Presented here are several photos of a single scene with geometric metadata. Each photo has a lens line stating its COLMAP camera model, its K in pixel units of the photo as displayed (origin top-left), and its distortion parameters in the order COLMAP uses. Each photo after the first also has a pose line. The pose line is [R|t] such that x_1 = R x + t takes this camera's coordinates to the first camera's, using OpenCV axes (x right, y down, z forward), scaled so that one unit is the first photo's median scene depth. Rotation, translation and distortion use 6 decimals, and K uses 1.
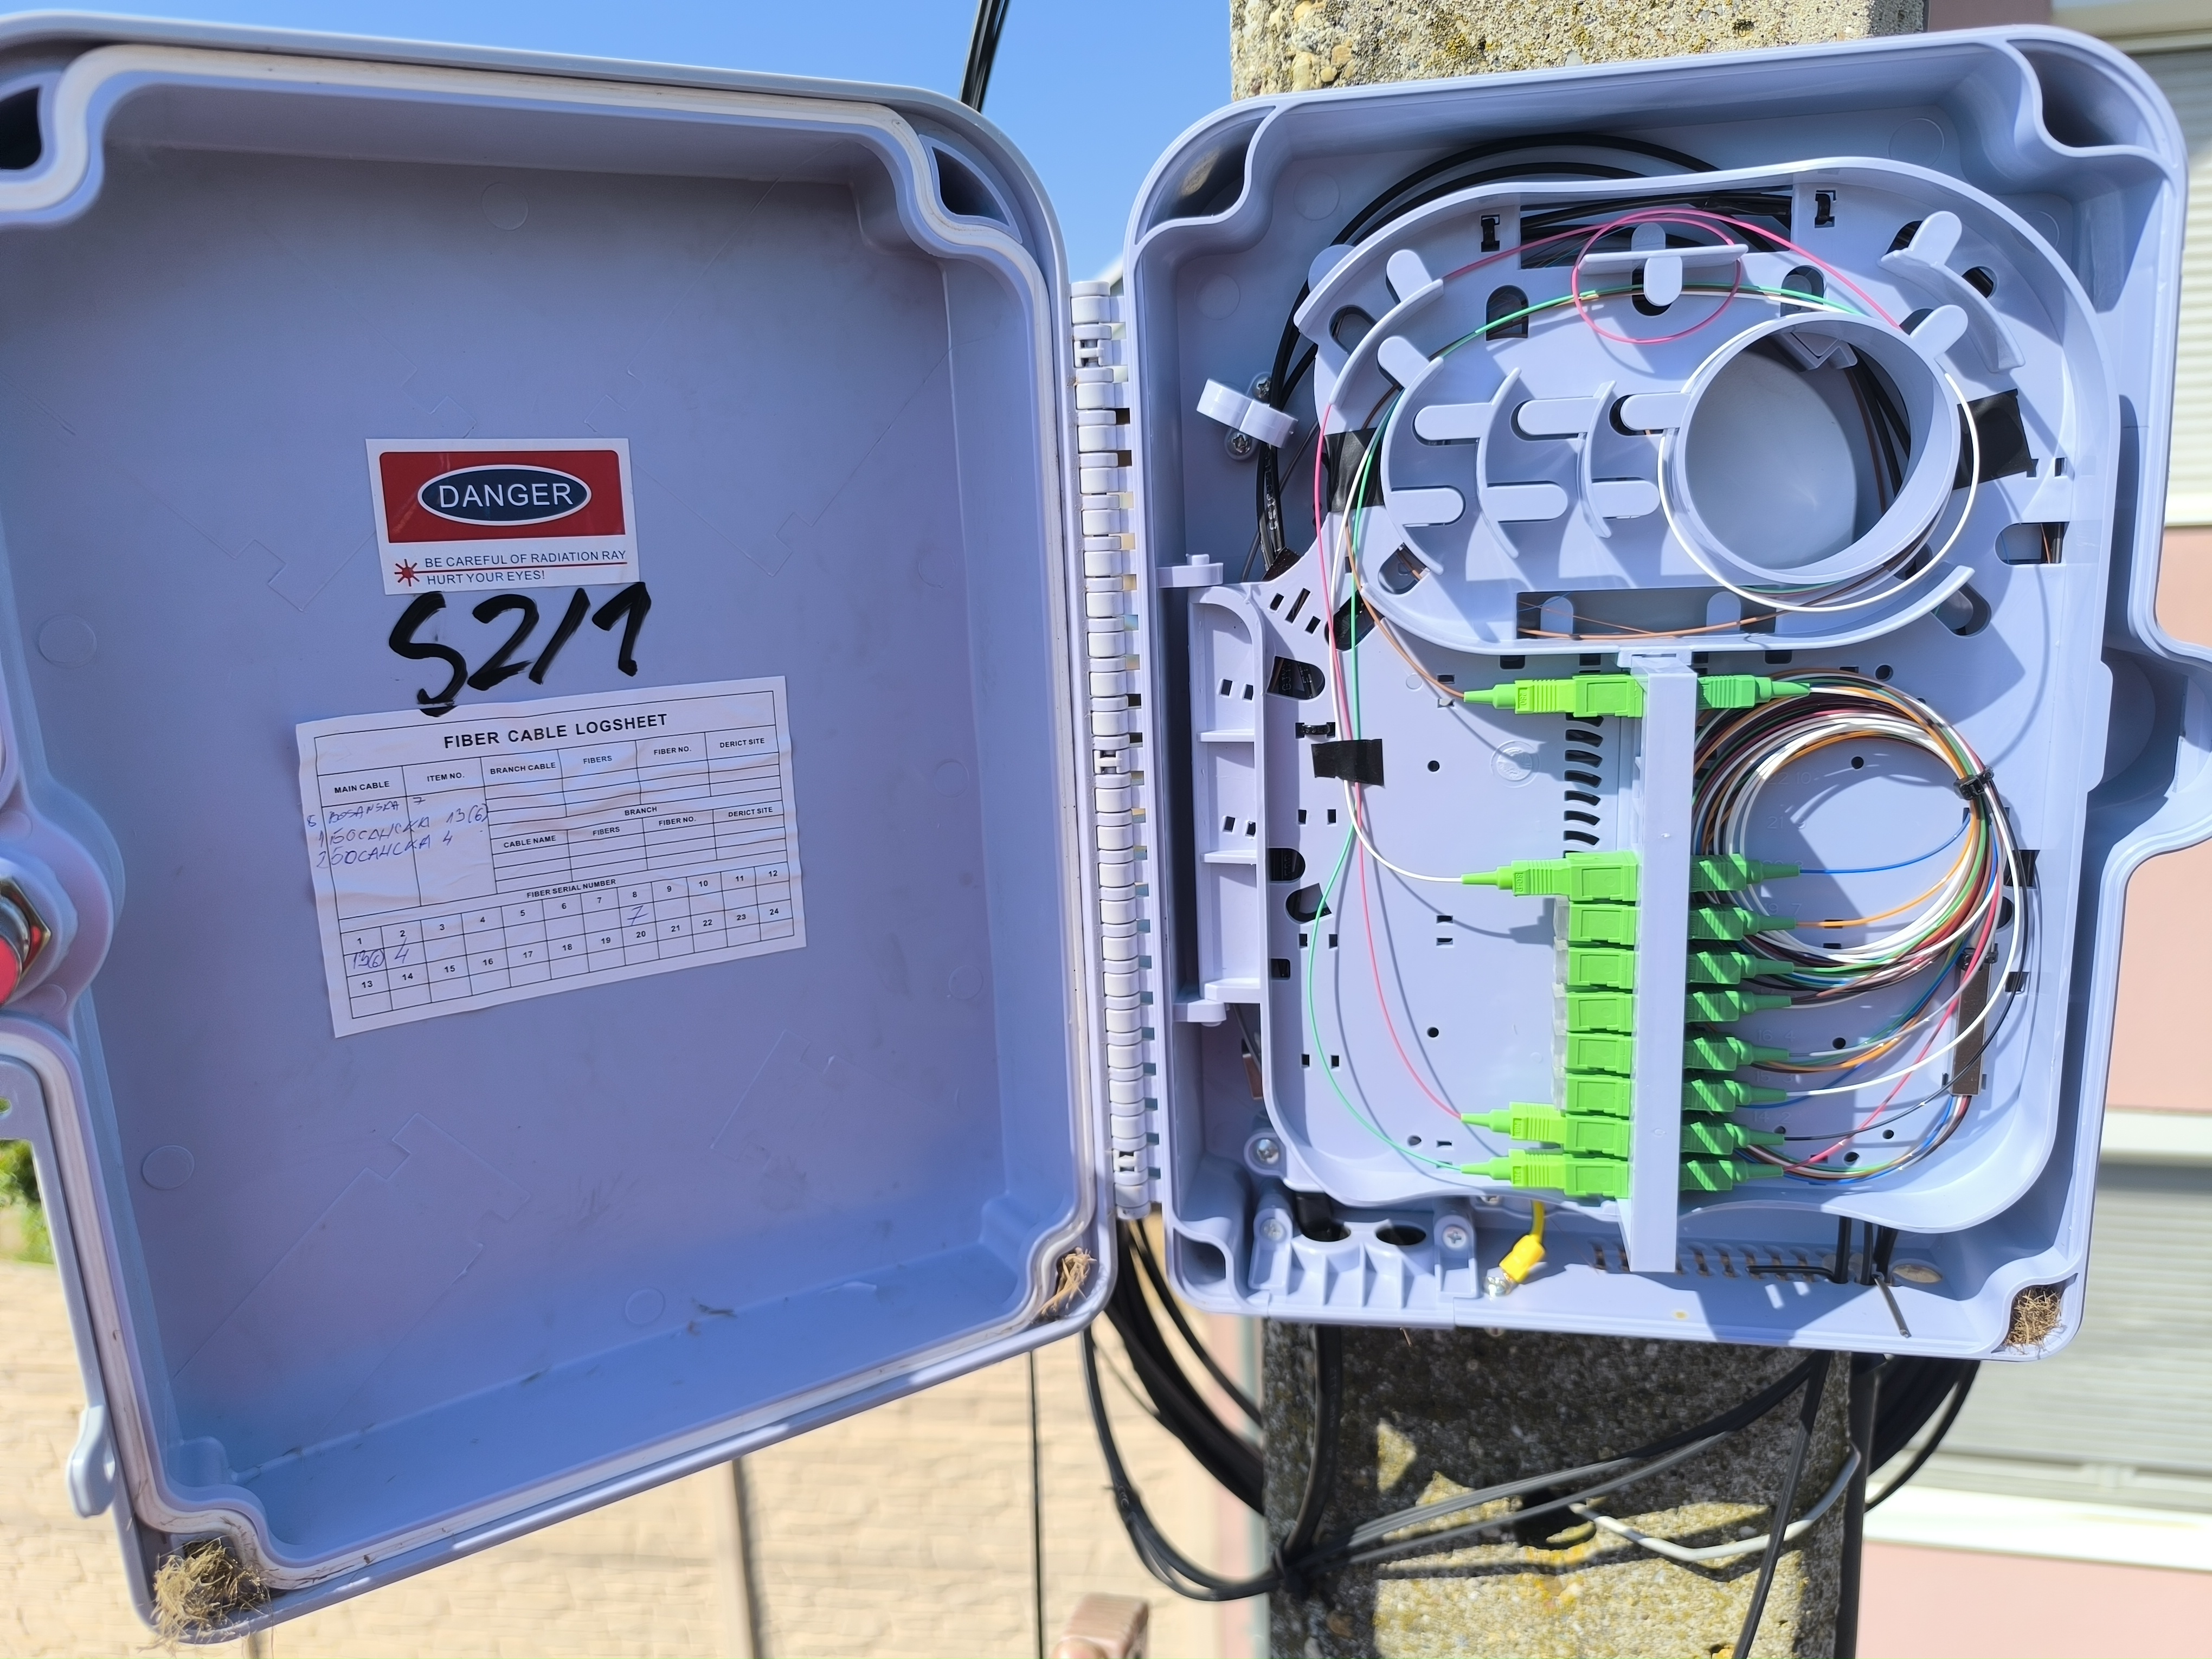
lens RADIAL K [[1527.3, 0, 1106.0], [0, 1527.3, 829.5], [0, 0, 1]] dist [0.028432, -0.038617]
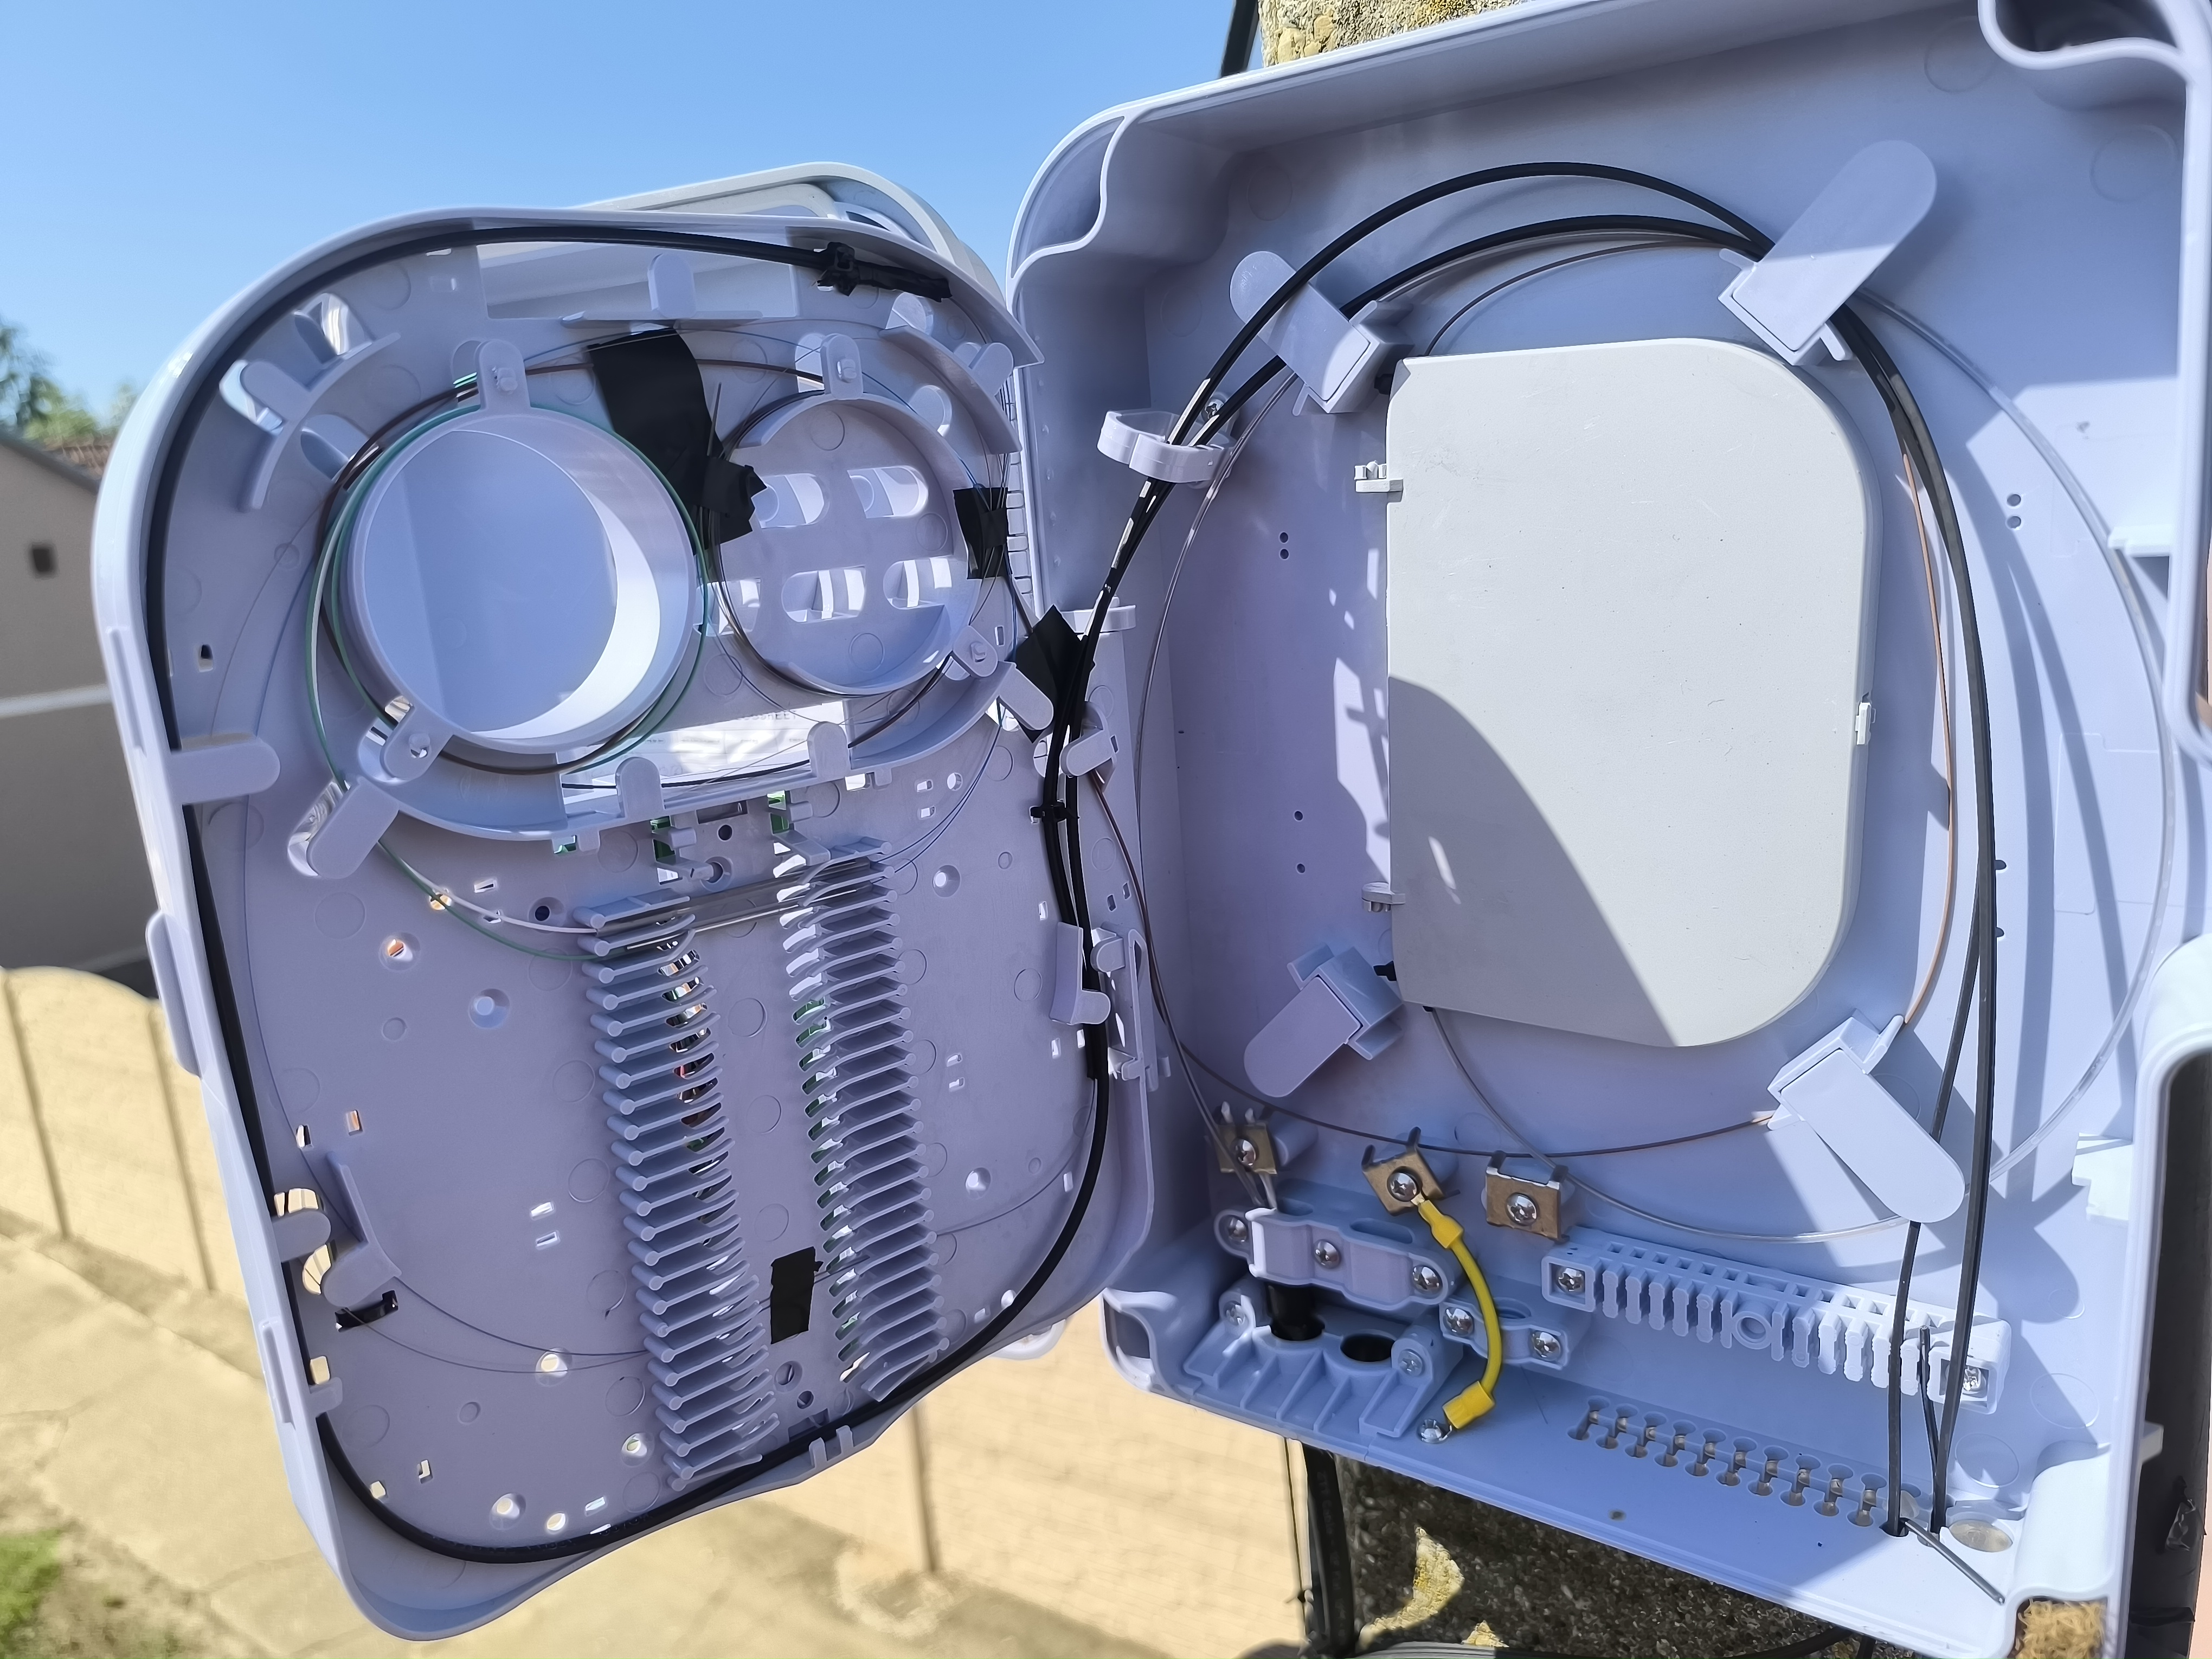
lens RADIAL K [[1553.0, 0, 1110.8], [0, 1553.0, 817.3], [0, 0, 1]] dist [-0.004849, -0.003337]
pose [[0.907023, 0.061000, -0.416640, 0.465581], [-0.048269, 0.997991, 0.041034, -0.083678], [0.418306, -0.017108, 0.908145, 0.133989]]
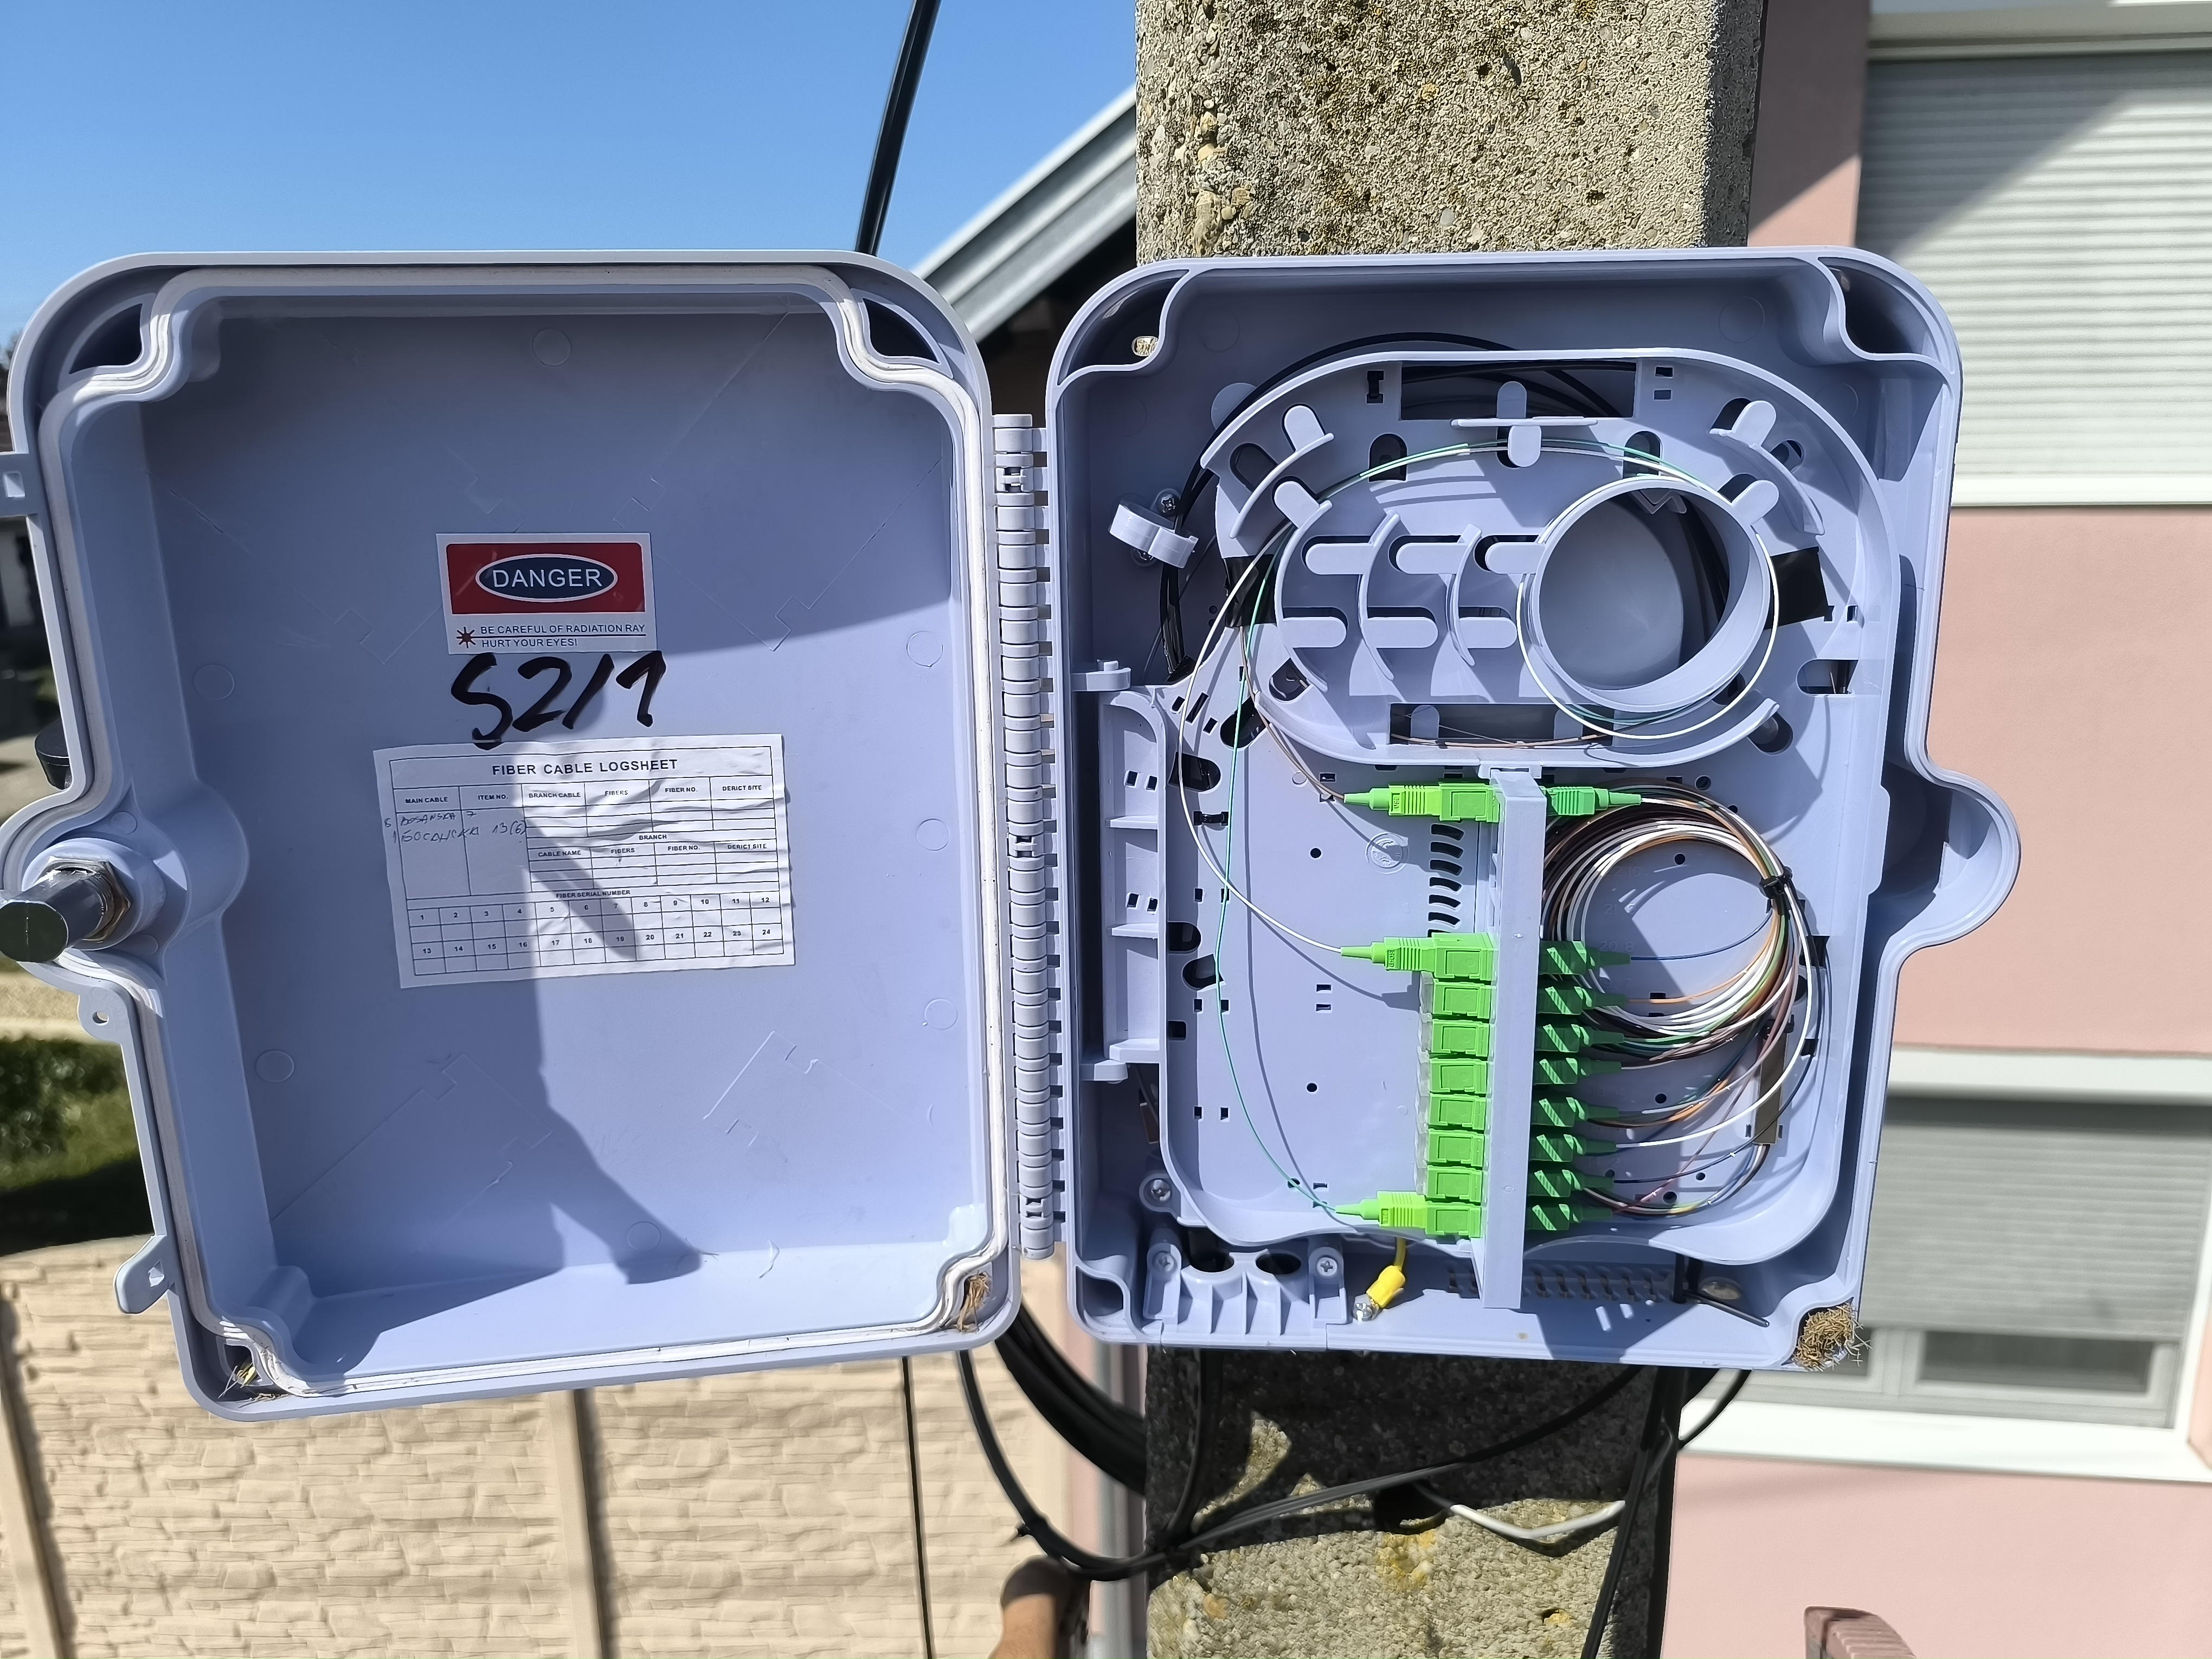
lens RADIAL K [[1515.4, 0, 1130.2], [0, 1515.4, 802.6], [0, 0, 1]] dist [0.083373, -0.137104]
pose [[0.993790, 0.007717, 0.111003, -0.044341], [-0.010079, 0.999734, 0.020726, -0.100492], [-0.110814, -0.021716, 0.993604, -0.086541]]
